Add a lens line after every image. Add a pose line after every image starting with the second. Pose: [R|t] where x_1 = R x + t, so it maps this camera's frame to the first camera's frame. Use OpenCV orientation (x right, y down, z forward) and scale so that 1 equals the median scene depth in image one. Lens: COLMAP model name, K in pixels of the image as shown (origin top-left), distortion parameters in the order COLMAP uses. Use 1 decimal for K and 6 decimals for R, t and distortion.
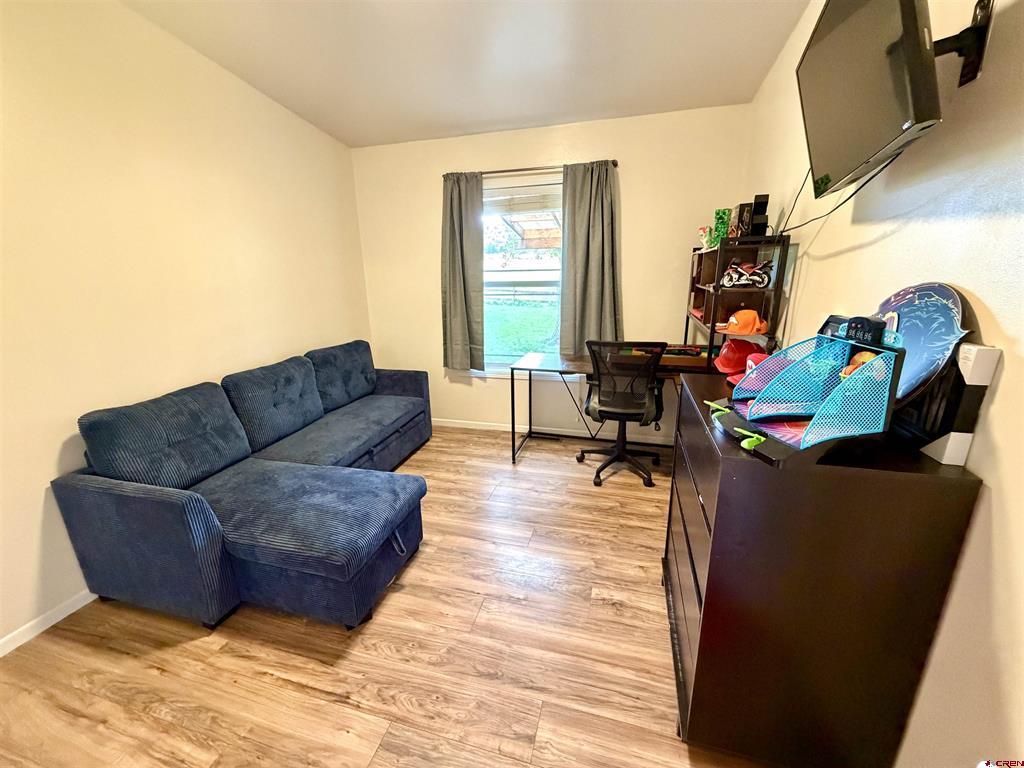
lens RADIAL K [[407.0, 0, 508.4], [0, 407.0, 384.4], [0, 0, 1]] dist [-0.001980, 0.001140]
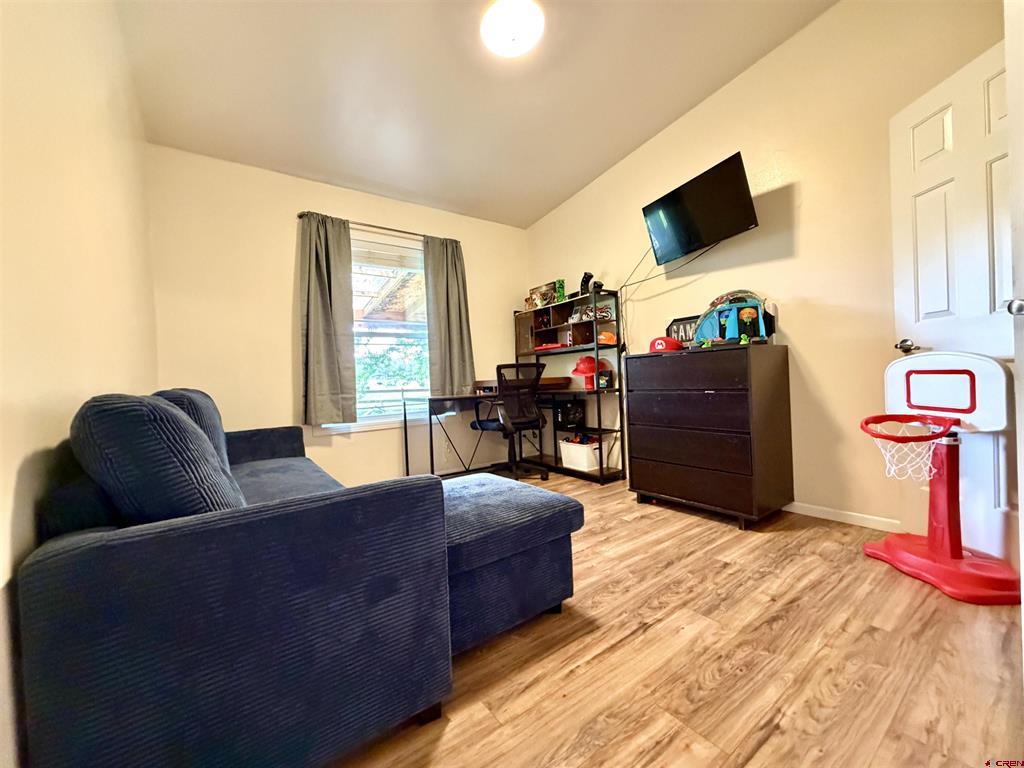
lens RADIAL K [[407.0, 0, 507.8], [0, 407.0, 385.8], [0, 0, 1]] dist [-0.001980, 0.001140]
pose [[0.622514, -0.018559, 0.782388, -1.217053], [0.241751, 0.955386, -0.169688, 0.269657], [-0.744333, 0.294777, 0.599228, 0.431785]]
